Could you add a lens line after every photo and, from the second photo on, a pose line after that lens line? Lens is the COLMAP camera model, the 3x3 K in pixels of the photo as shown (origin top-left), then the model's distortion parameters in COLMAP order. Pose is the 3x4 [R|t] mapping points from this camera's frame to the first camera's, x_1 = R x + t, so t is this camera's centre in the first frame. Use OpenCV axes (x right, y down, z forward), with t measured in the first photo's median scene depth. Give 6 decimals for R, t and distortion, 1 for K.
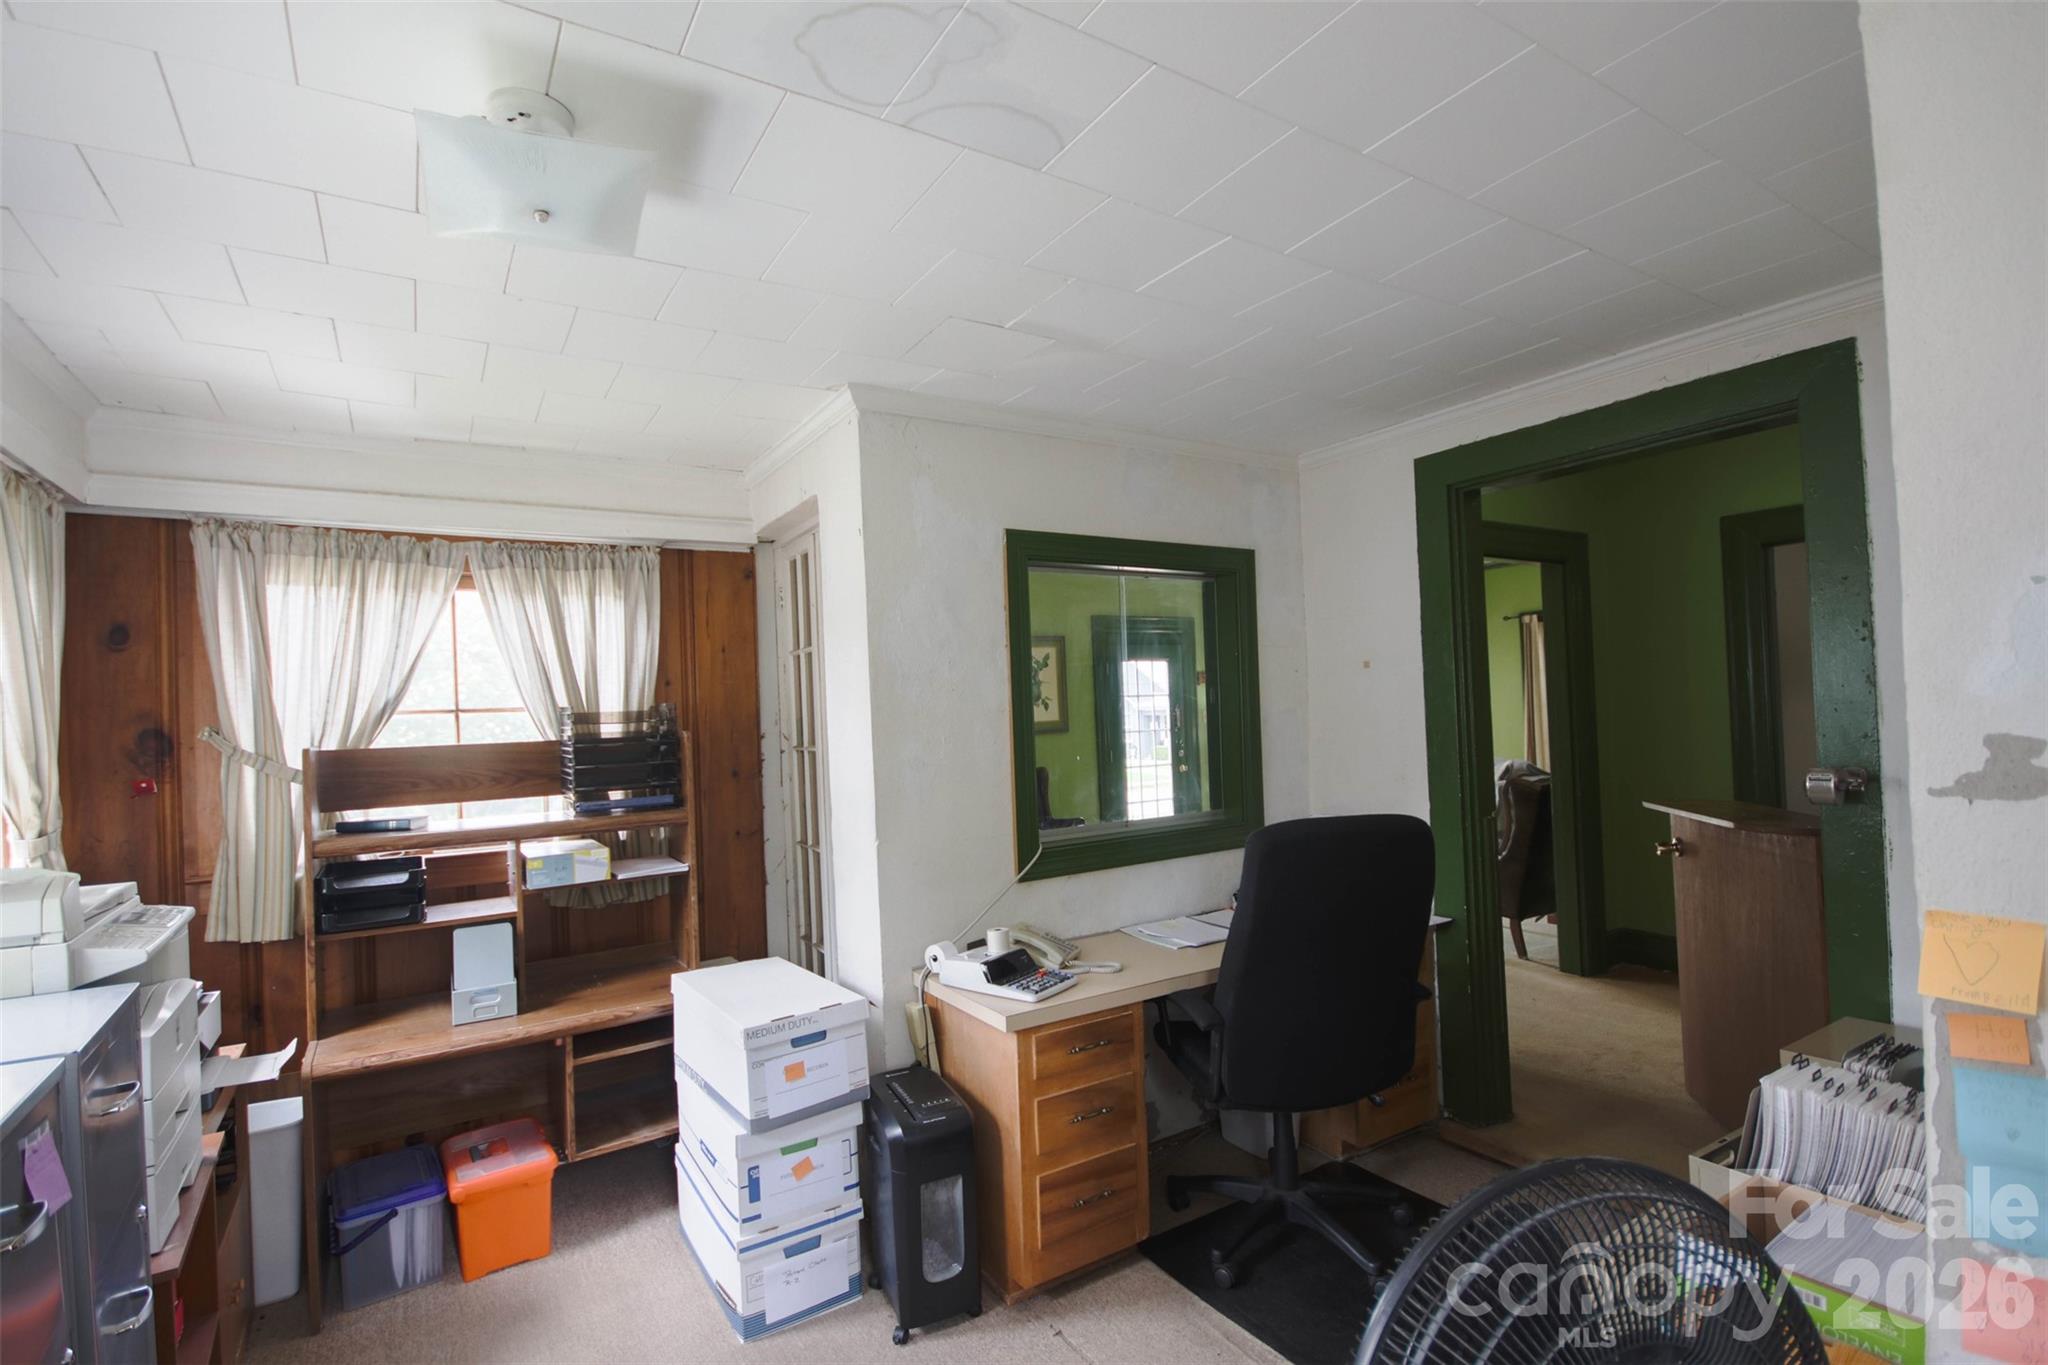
lens RADIAL K [[946.6, 0, 1011.9], [0, 946.6, 699.2], [0, 0, 1]] dist [-0.002576, -0.003998]
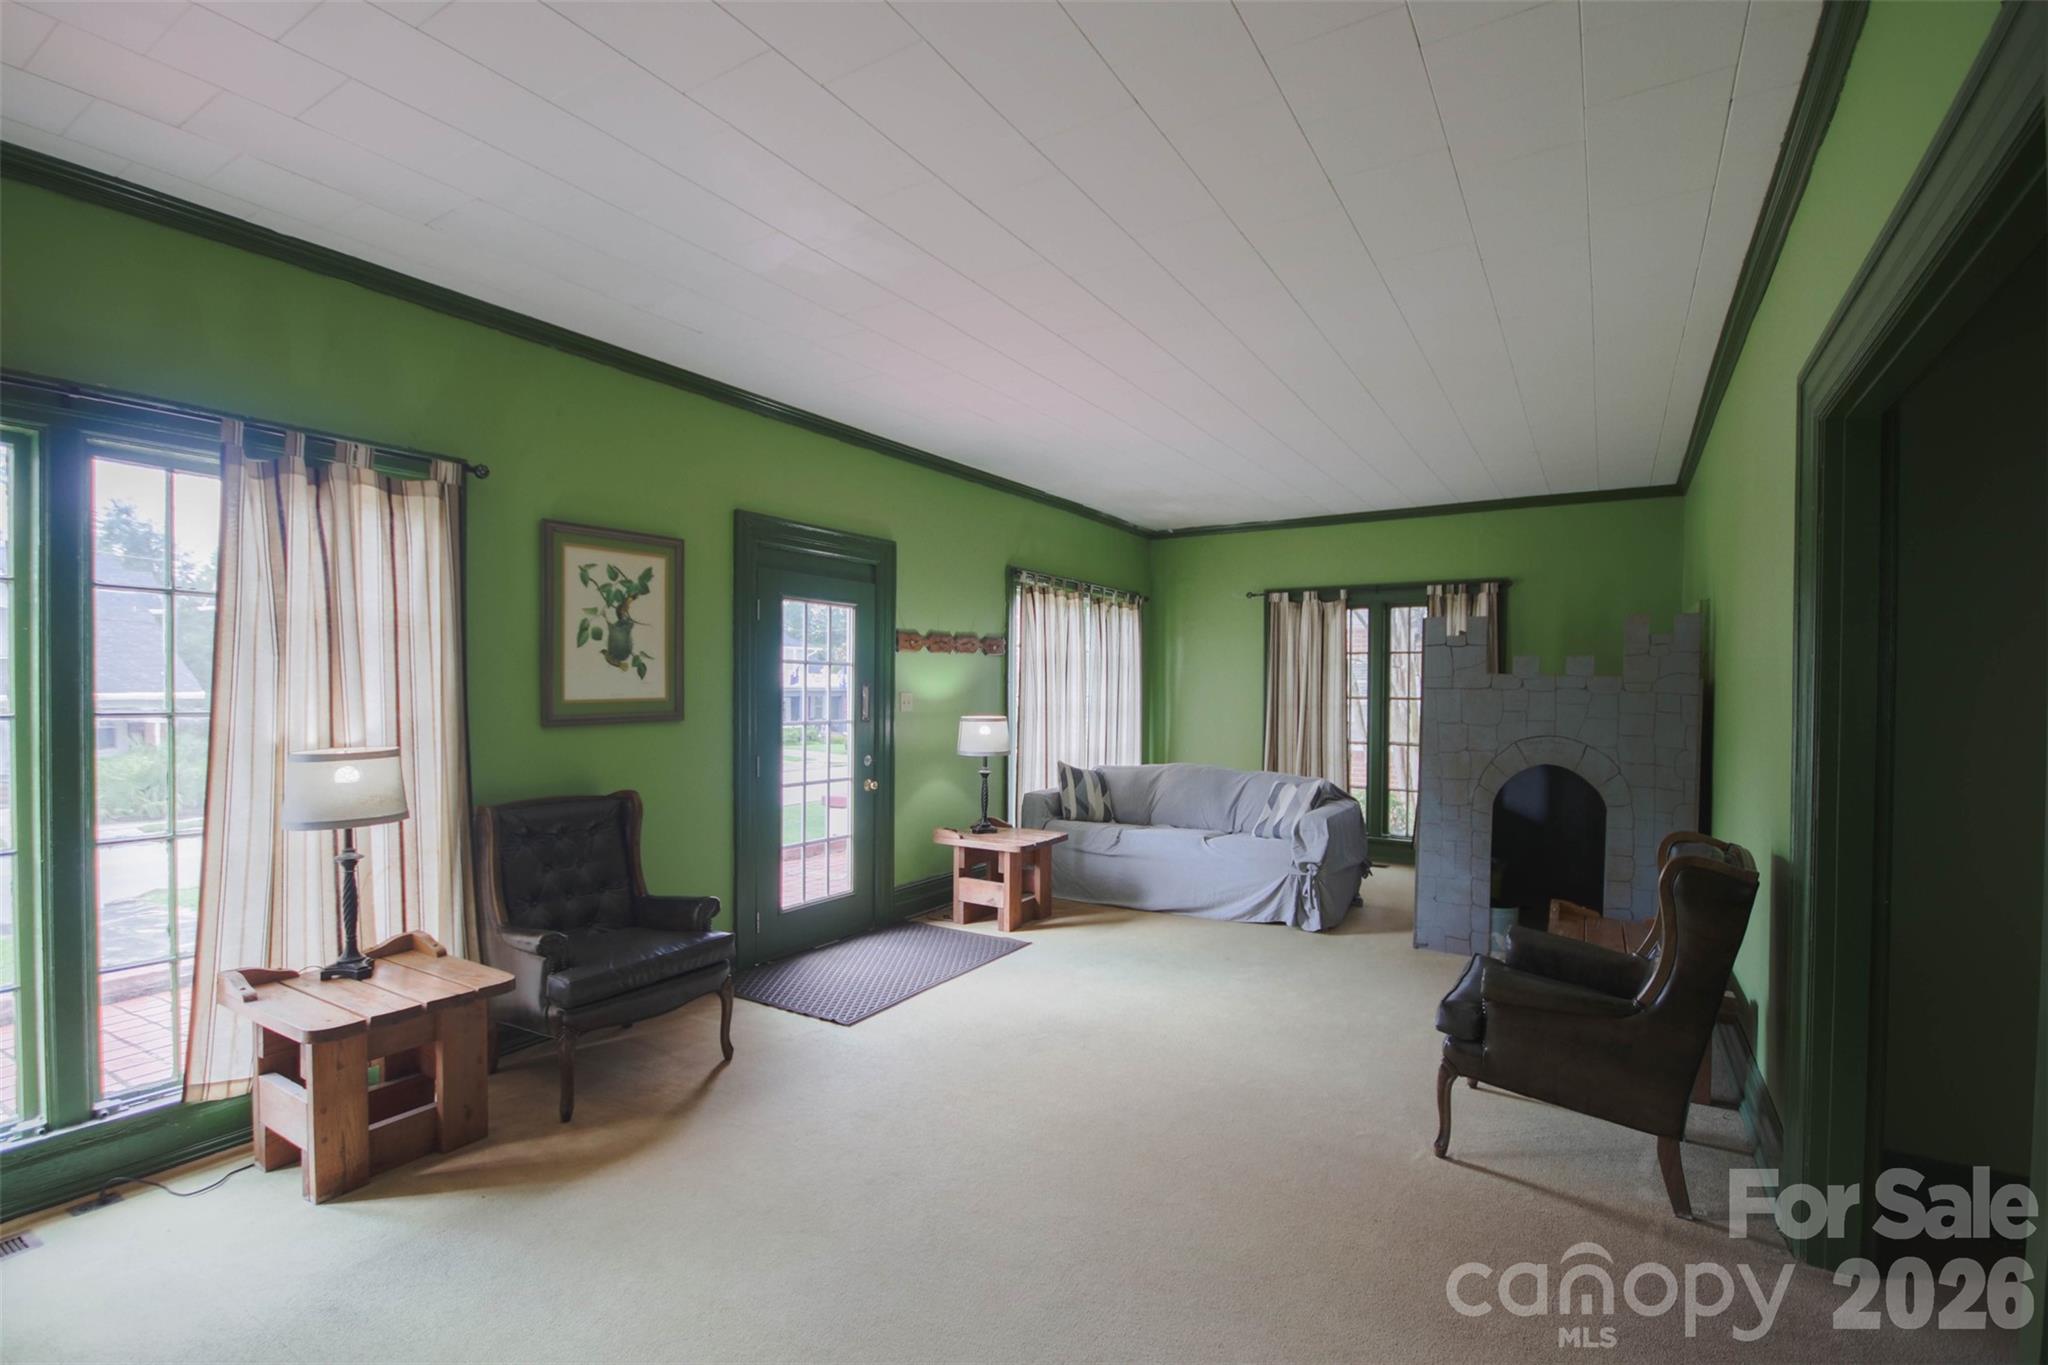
lens RADIAL K [[946.6, 0, 1011.9], [0, 946.6, 699.2], [0, 0, 1]] dist [-0.002576, -0.003998]
pose [[0.901481, 0.043054, 0.430671, -0.002535], [-0.051248, 0.998658, 0.007437, 0.008530], [-0.429773, -0.028775, 0.902478, 0.425116]]
